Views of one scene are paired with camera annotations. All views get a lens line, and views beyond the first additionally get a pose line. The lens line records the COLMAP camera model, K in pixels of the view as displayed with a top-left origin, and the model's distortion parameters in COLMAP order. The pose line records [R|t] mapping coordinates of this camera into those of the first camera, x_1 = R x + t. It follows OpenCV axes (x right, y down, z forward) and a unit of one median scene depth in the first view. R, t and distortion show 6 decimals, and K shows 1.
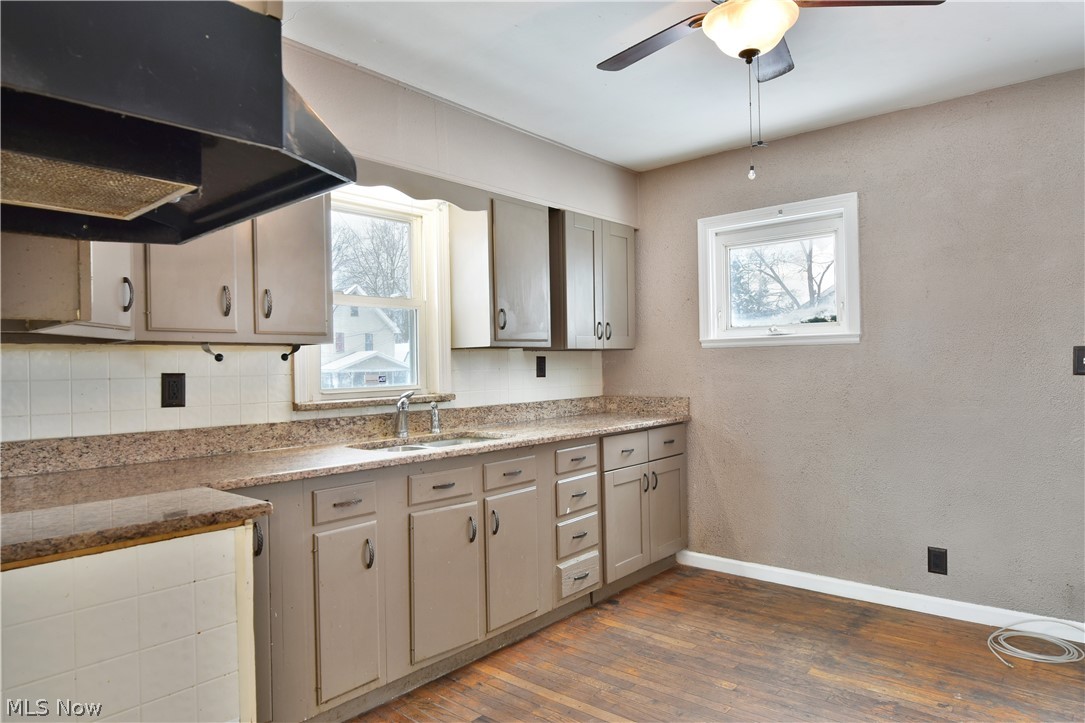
lens RADIAL K [[659.1, 0, 542.8], [0, 659.1, 365.2], [0, 0, 1]] dist [-0.013026, -0.004851]
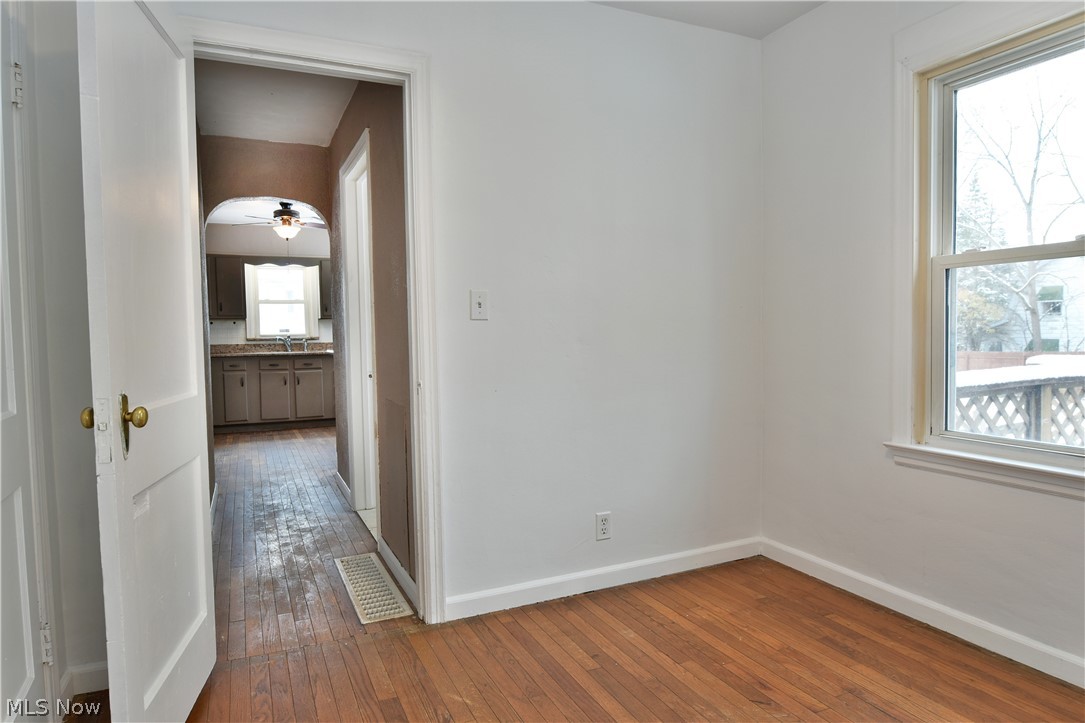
lens RADIAL K [[655.5, 0, 544.3], [0, 655.5, 368.0], [0, 0, 1]] dist [-0.005805, -0.001270]
pose [[0.911657, 0.027623, -0.410022, 1.837581], [-0.001729, 0.997987, 0.063390, 0.001496], [0.410948, -0.057081, 0.909870, -1.026042]]
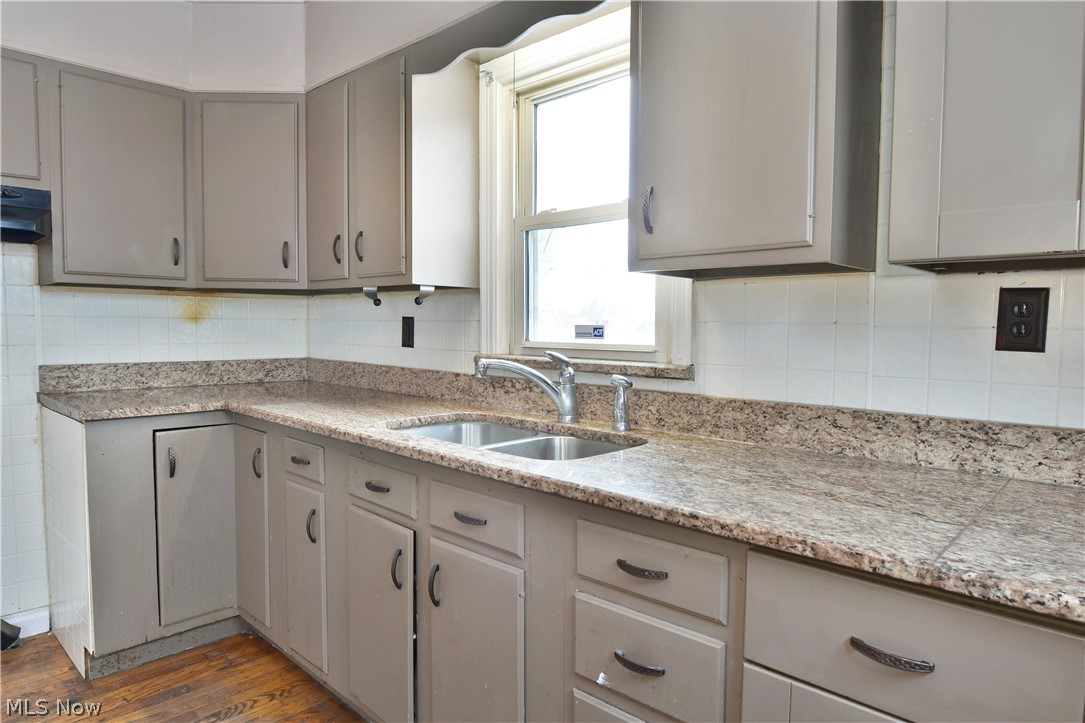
lens RADIAL K [[659.1, 0, 542.8], [0, 659.1, 365.2], [0, 0, 1]] dist [-0.013026, -0.004851]
pose [[-0.042693, 0.082763, -0.995654, 0.420656], [-0.006961, 0.996514, 0.083133, -0.000261], [0.999064, 0.010480, -0.041968, 0.984359]]
